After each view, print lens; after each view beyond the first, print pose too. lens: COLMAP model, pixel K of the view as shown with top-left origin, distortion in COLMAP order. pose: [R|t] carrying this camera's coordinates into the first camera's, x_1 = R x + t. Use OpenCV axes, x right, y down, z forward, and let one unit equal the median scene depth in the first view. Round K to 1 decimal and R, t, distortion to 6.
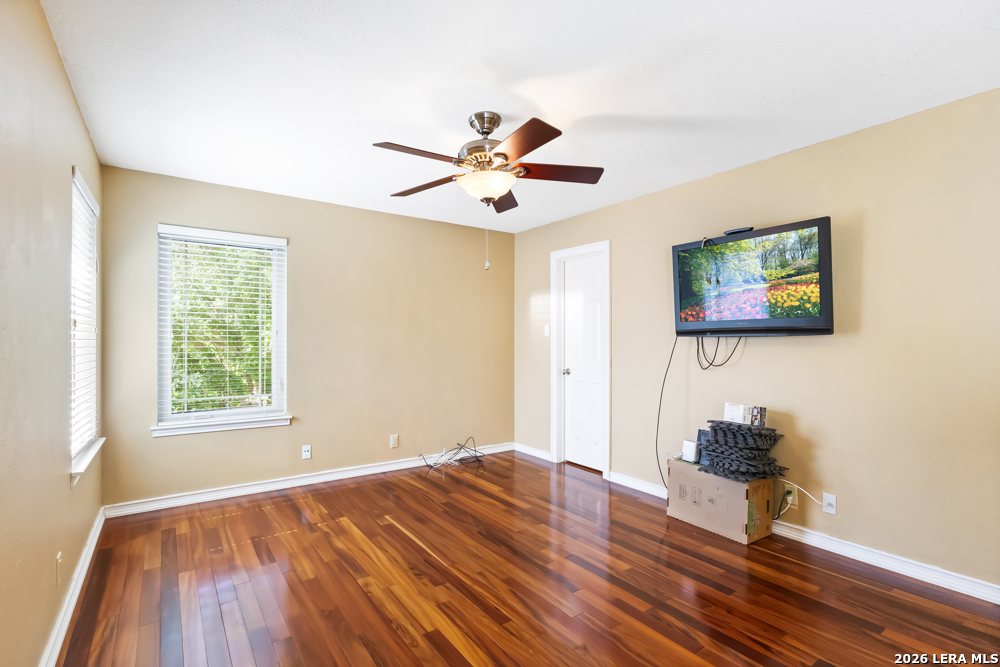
lens RADIAL K [[462.9, 0, 493.6], [0, 462.9, 328.8], [0, 0, 1]] dist [-0.005117, 0.001786]
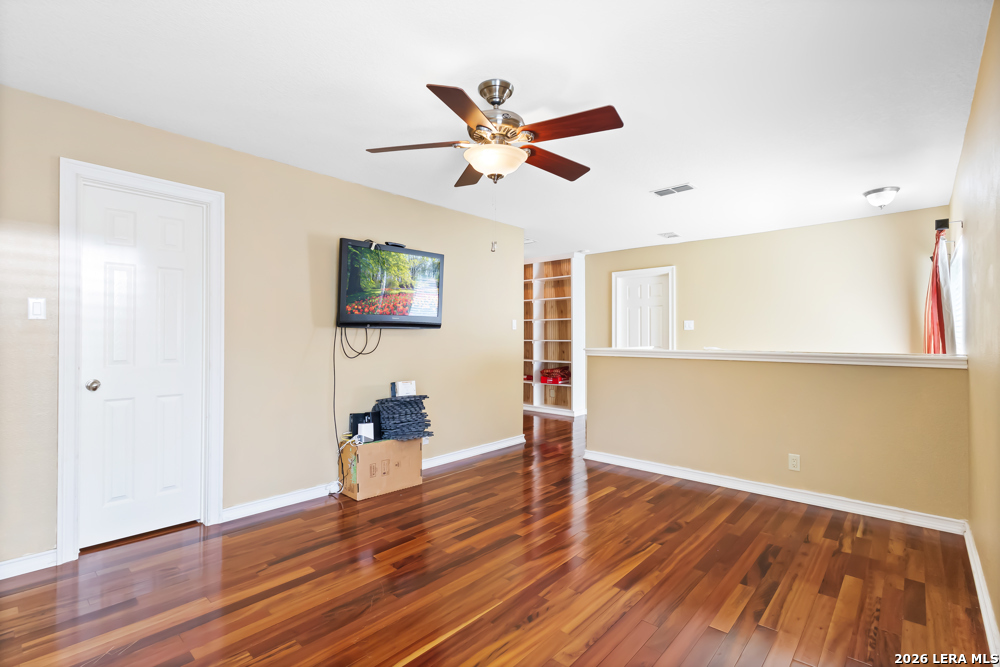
lens RADIAL K [[462.9, 0, 493.5], [0, 462.9, 336.9], [0, 0, 1]] dist [-0.005117, 0.001786]
pose [[-0.195404, -0.007864, 0.980691, -0.712536], [-0.017068, 0.999844, 0.004616, 0.025740], [-0.980574, -0.015836, -0.195507, 0.928219]]
